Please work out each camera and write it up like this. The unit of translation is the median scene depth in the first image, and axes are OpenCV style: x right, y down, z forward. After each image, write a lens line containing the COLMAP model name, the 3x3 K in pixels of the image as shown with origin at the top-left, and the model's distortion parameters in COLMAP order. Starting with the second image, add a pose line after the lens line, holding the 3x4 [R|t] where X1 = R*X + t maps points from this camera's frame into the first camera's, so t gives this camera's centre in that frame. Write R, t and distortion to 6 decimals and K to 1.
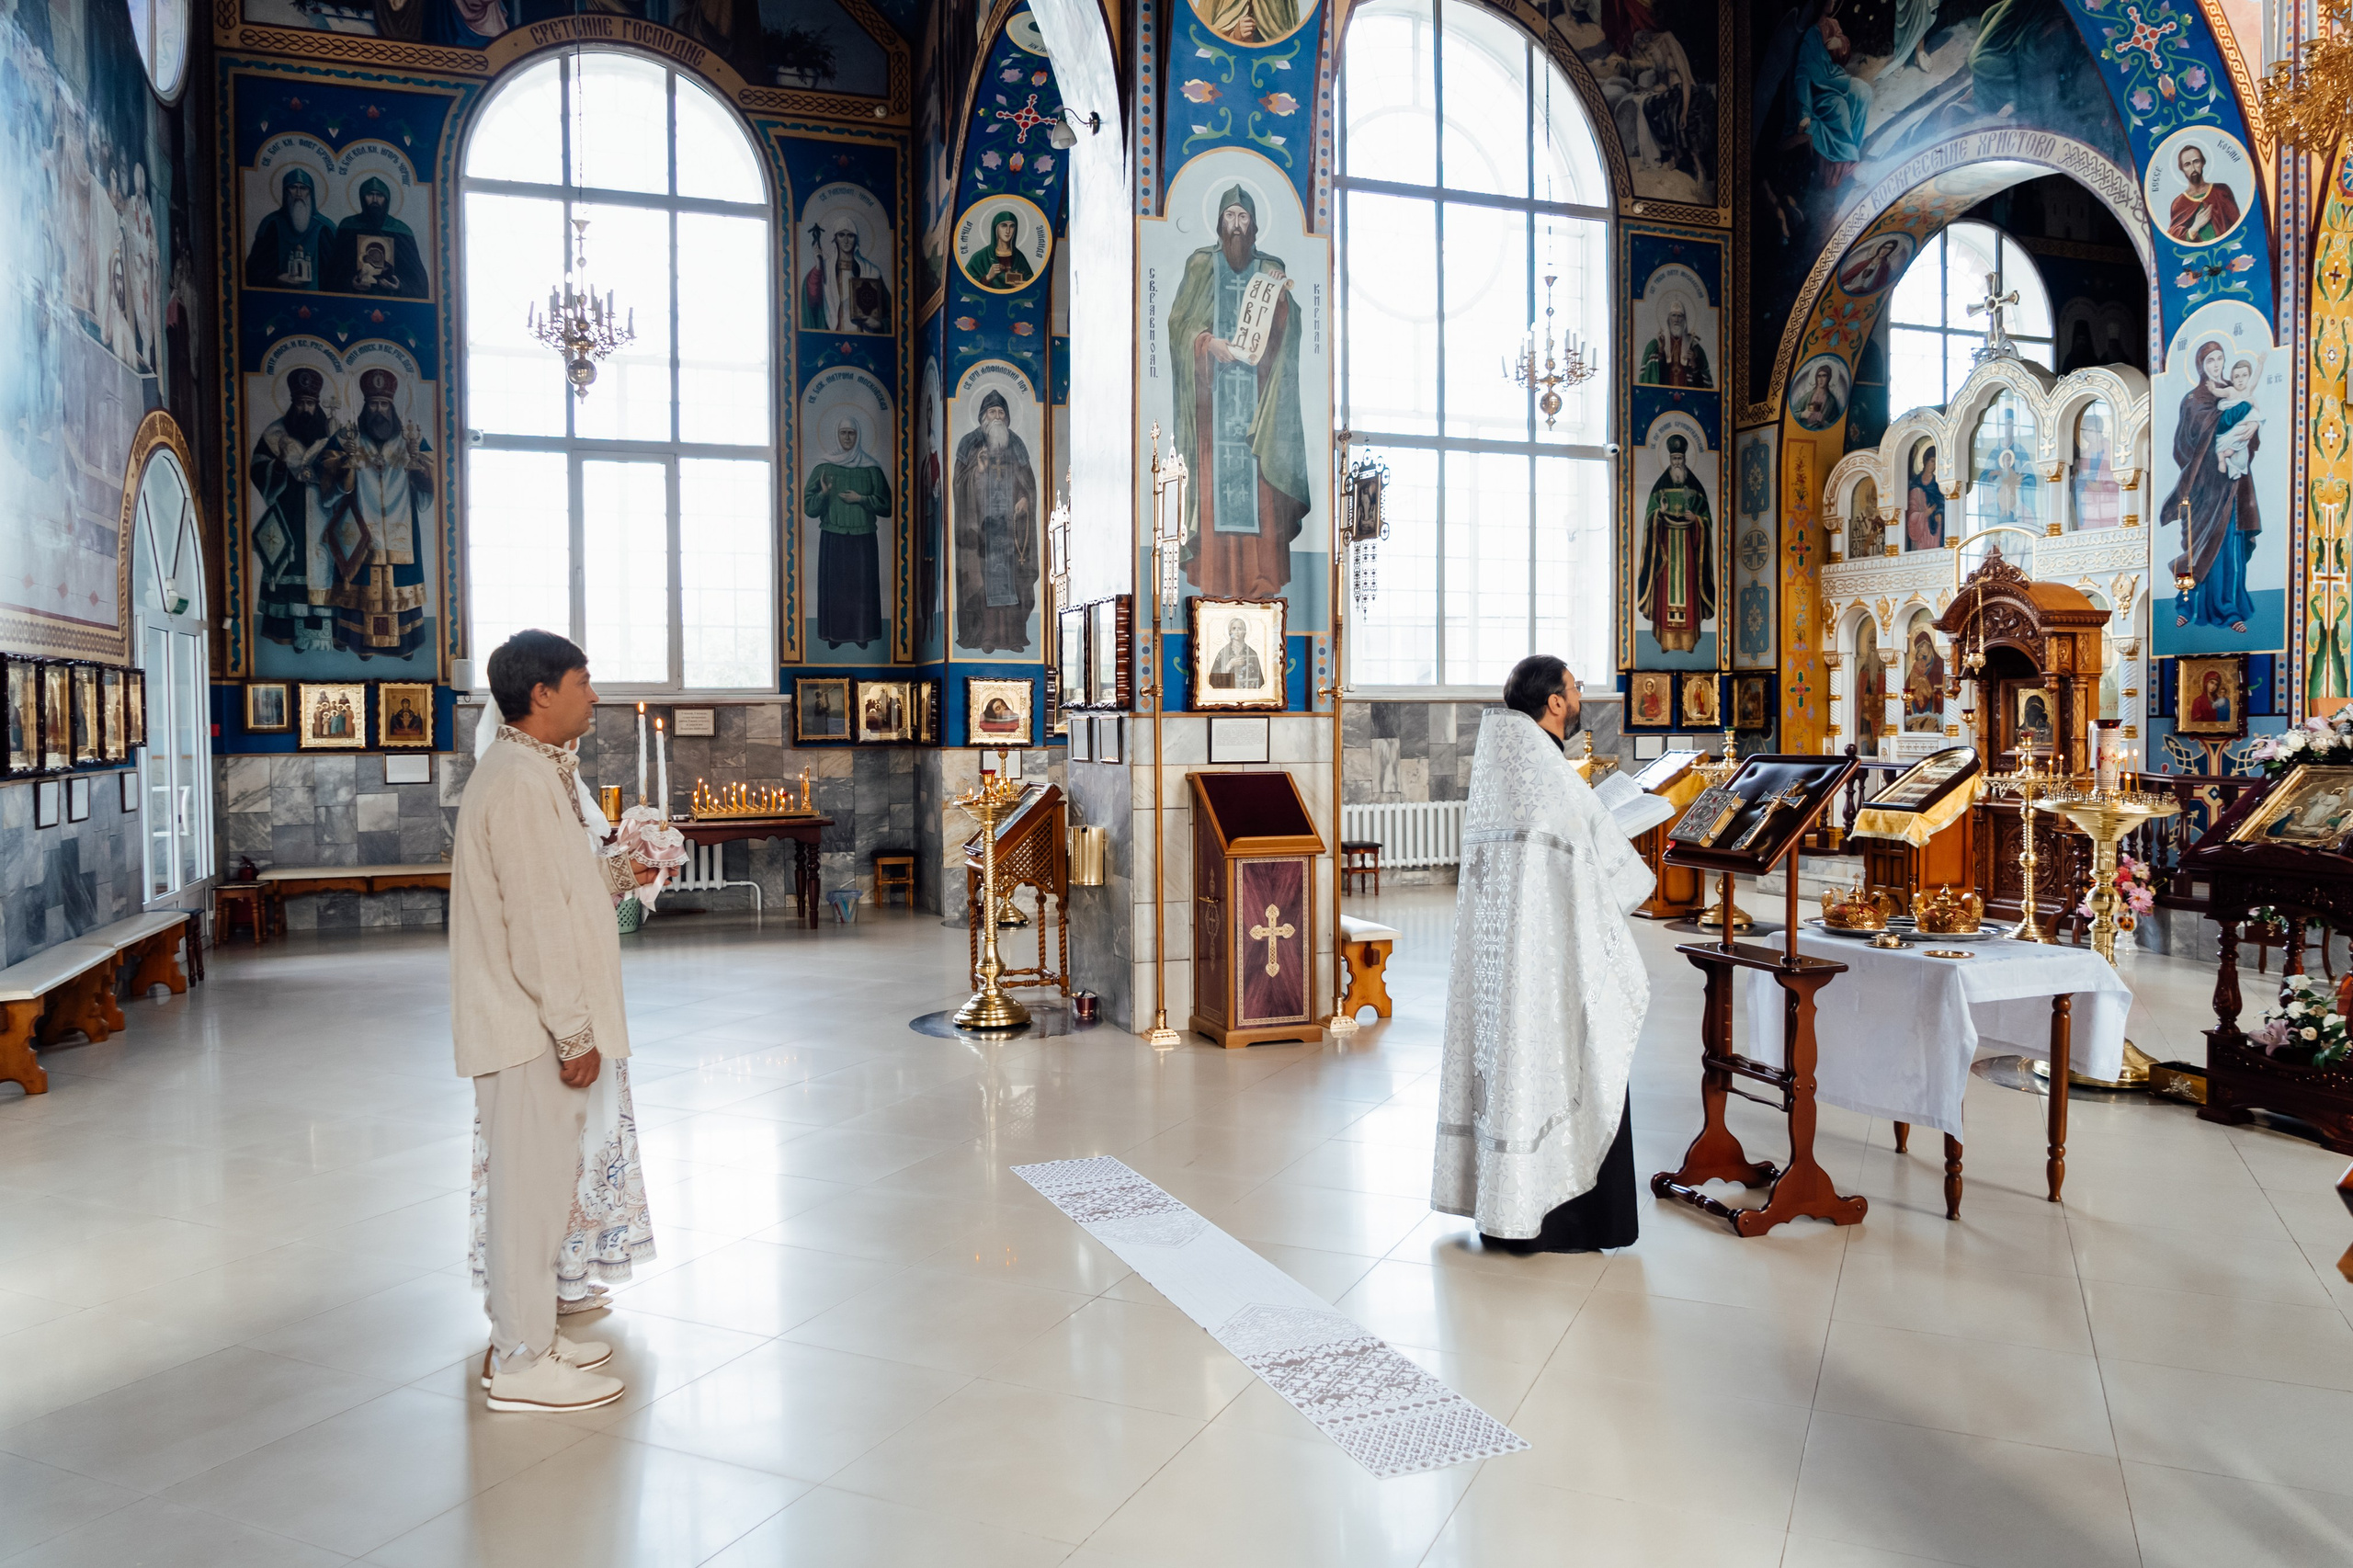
lens RADIAL K [[1657.4, 0, 1168.7], [0, 1657.4, 753.0], [0, 0, 1]] dist [-0.017516, 0.006911]
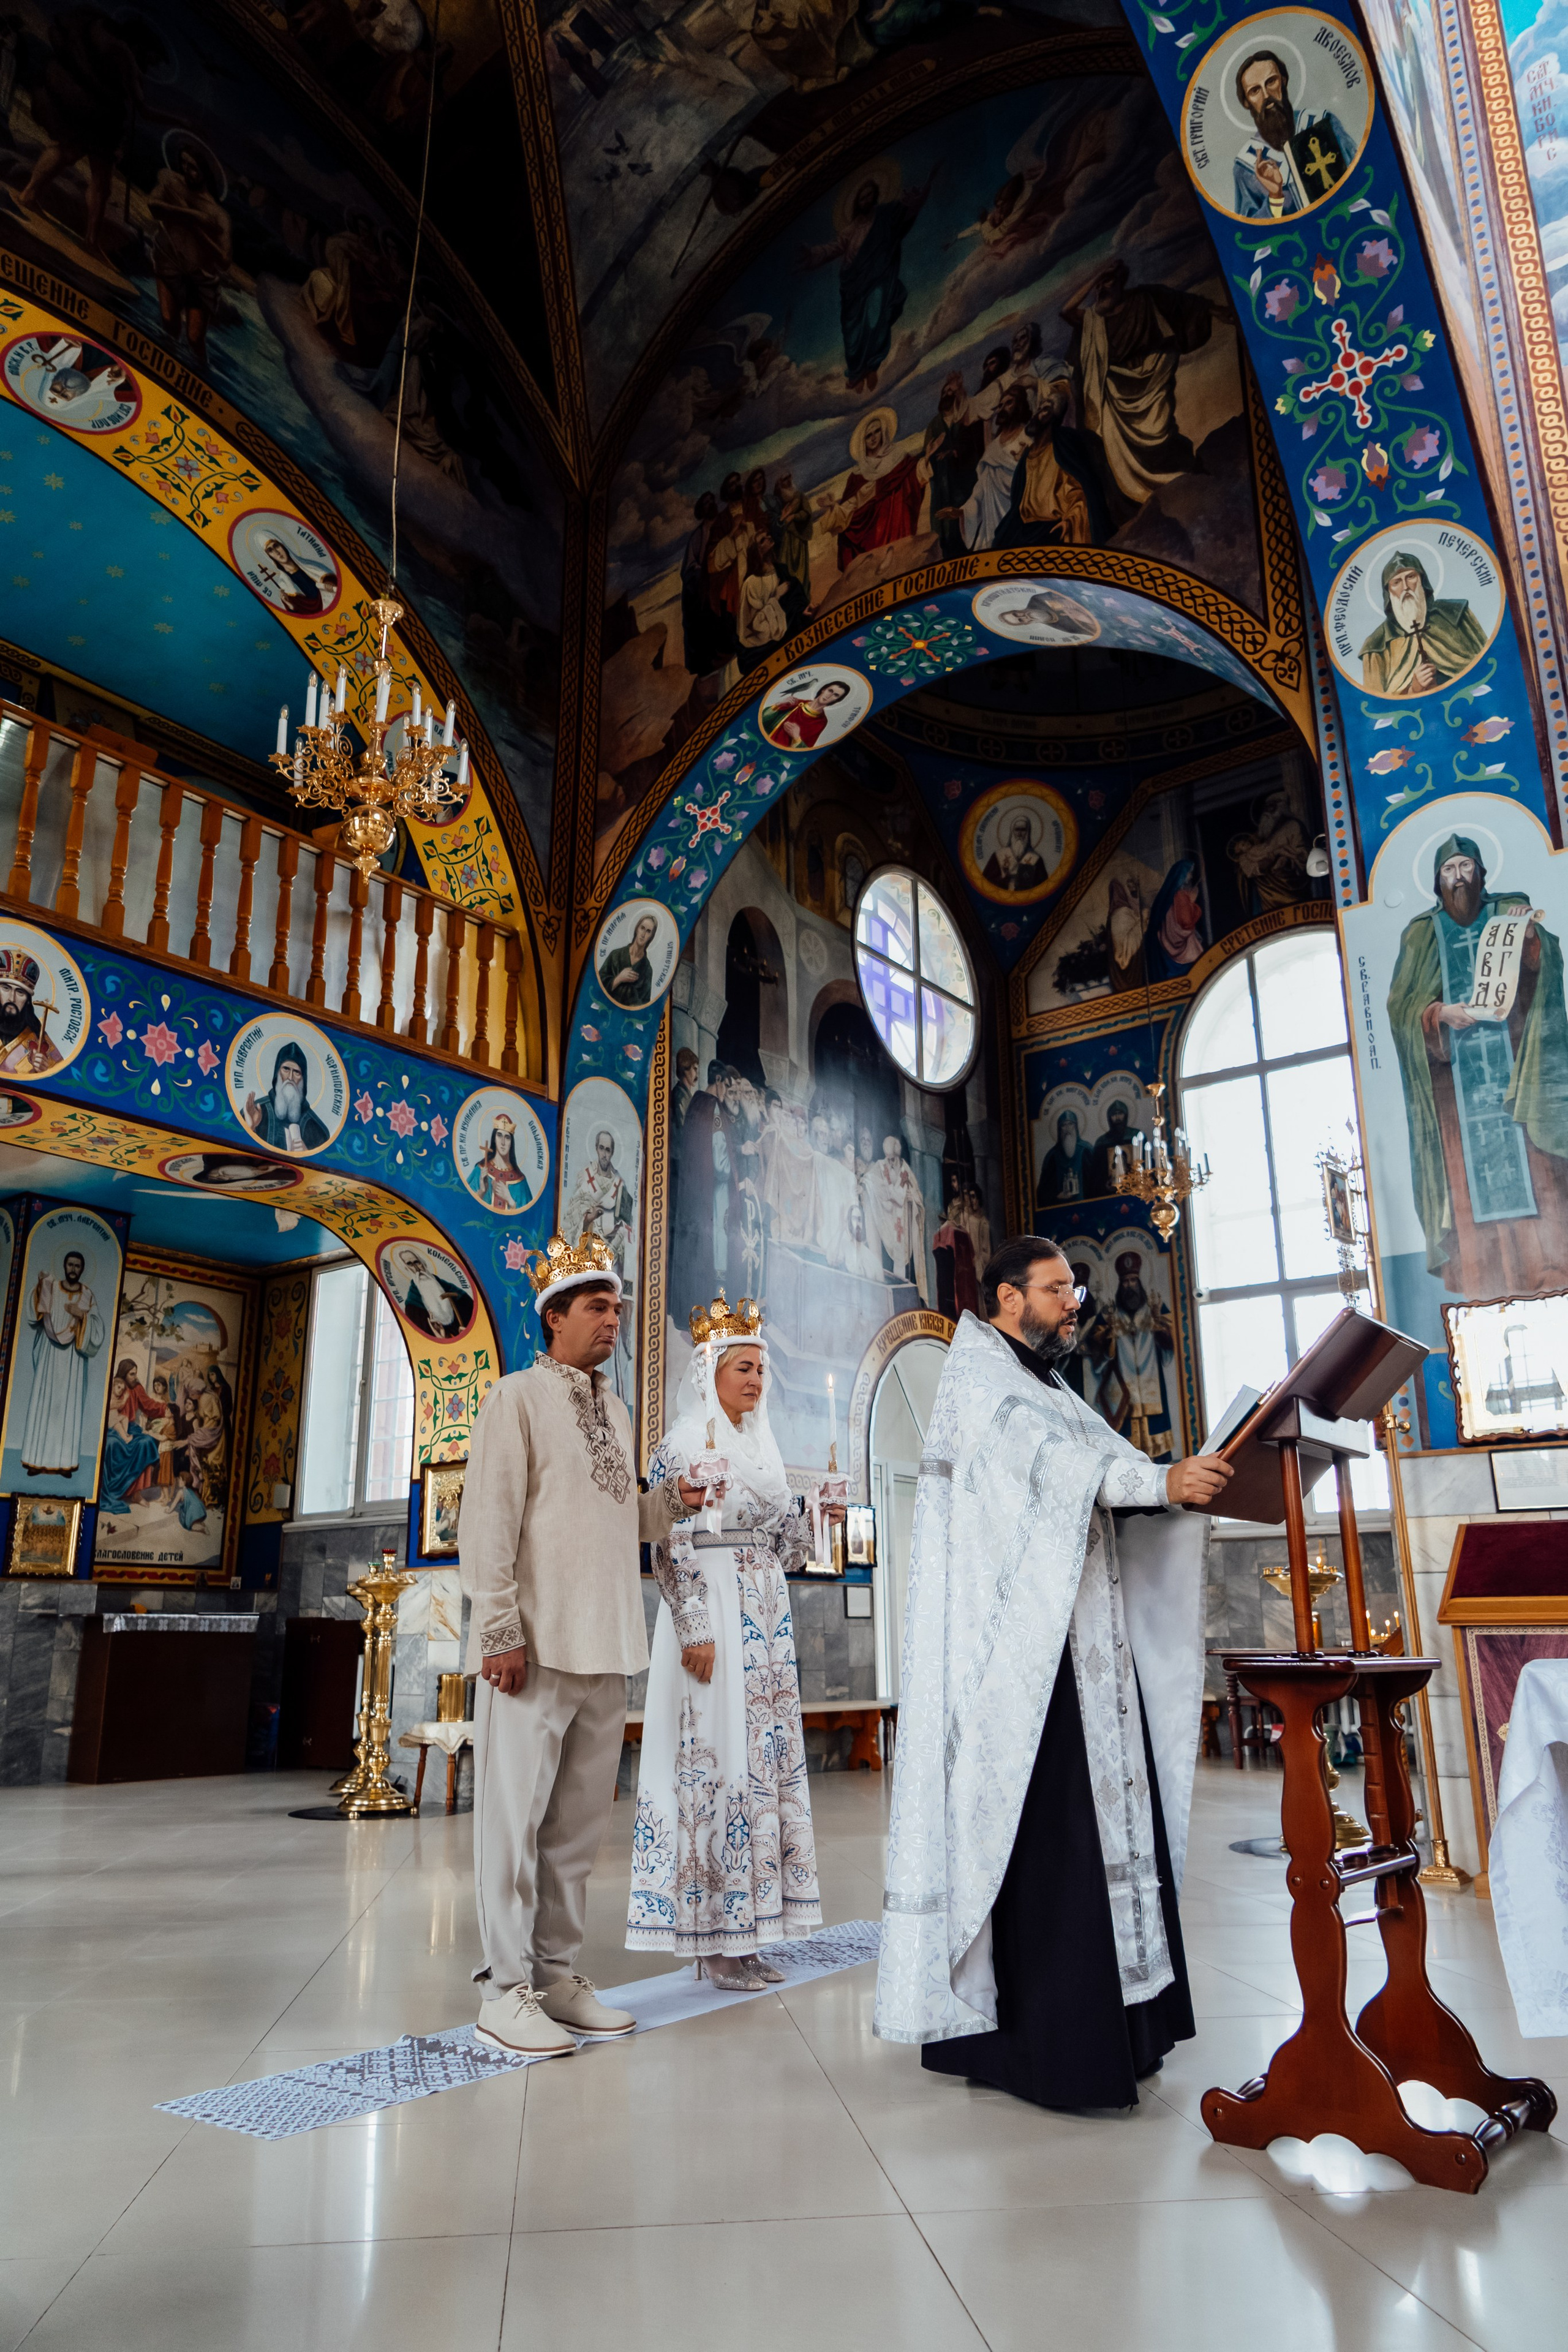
lens RADIAL K [[1583.5, 0, 813.3], [0, 1583.5, 1173.9], [0, 0, 1]] dist [-0.020224, 0.000900]
pose [[0.544973, -0.237594, -0.804086, 0.329179], [-0.018893, 0.955287, -0.295076, 0.053992], [0.838241, 0.176000, 0.516117, 0.216973]]
